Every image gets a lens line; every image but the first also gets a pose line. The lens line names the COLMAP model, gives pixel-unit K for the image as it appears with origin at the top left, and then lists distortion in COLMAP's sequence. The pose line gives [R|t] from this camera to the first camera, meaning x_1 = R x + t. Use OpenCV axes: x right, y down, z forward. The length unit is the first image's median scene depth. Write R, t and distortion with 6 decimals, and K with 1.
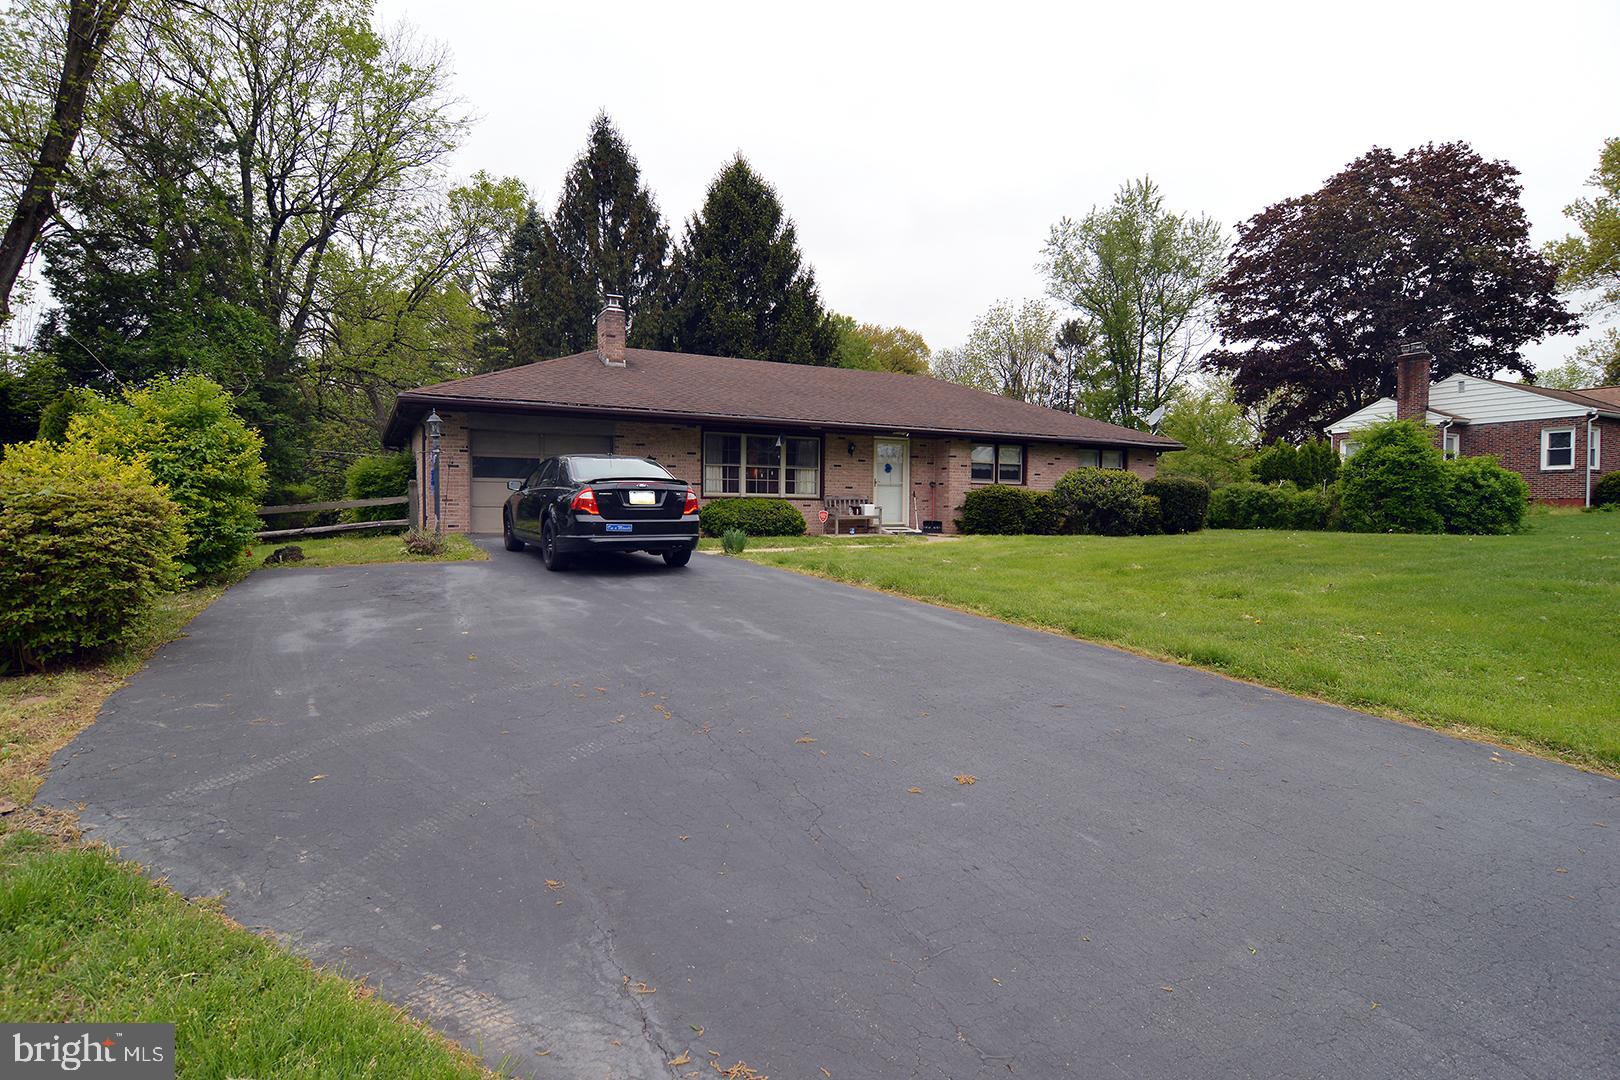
lens RADIAL K [[890.1, 0, 810.0], [0, 890.1, 540.0], [0, 0, 1]] dist [-0.013680, -0.000695]
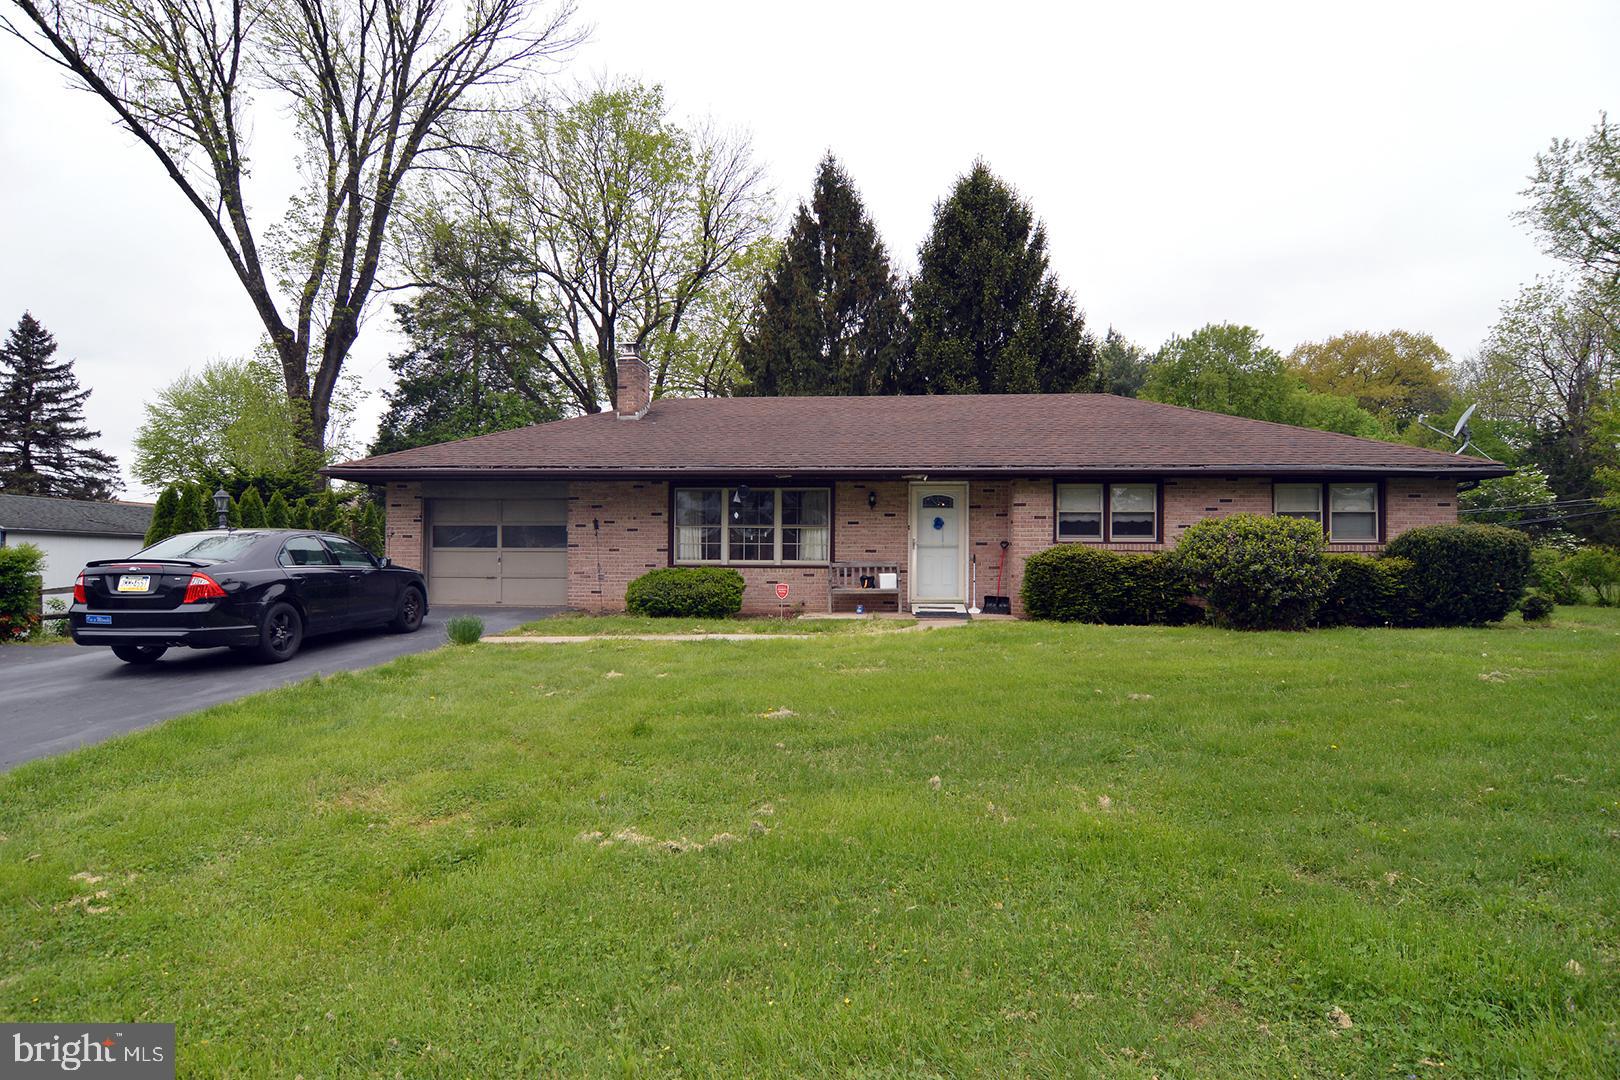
lens RADIAL K [[890.1, 0, 810.0], [0, 890.1, 540.0], [0, 0, 1]] dist [-0.013680, -0.000695]
pose [[0.839174, -0.014798, -0.543662, 0.410333], [-0.015165, 0.998604, -0.050589, -0.028960], [0.543652, 0.050697, 0.837778, 0.332718]]
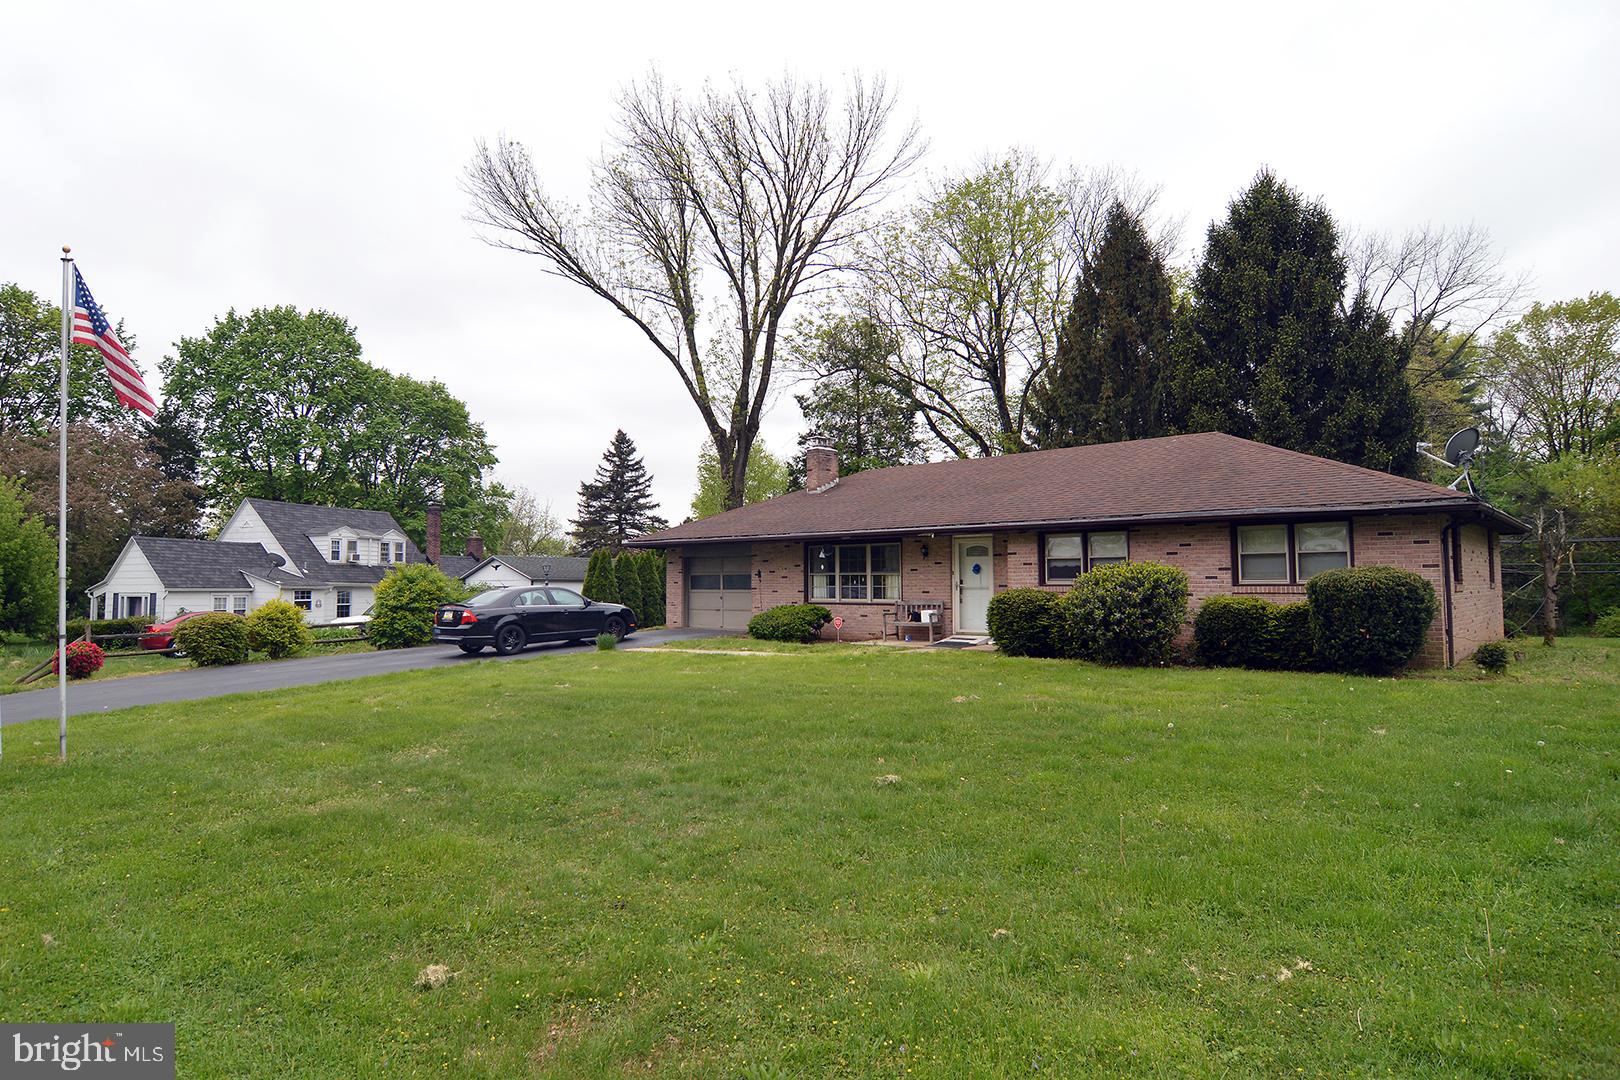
lens RADIAL K [[915.3, 0, 770.4], [0, 915.3, 510.8], [0, 0, 1]] dist [-0.003690, -0.000295]
pose [[0.313020, -0.082993, -0.946114, 0.922835], [-0.020482, 0.995353, -0.094088, -0.049603], [0.949526, 0.048830, 0.309865, 0.528358]]
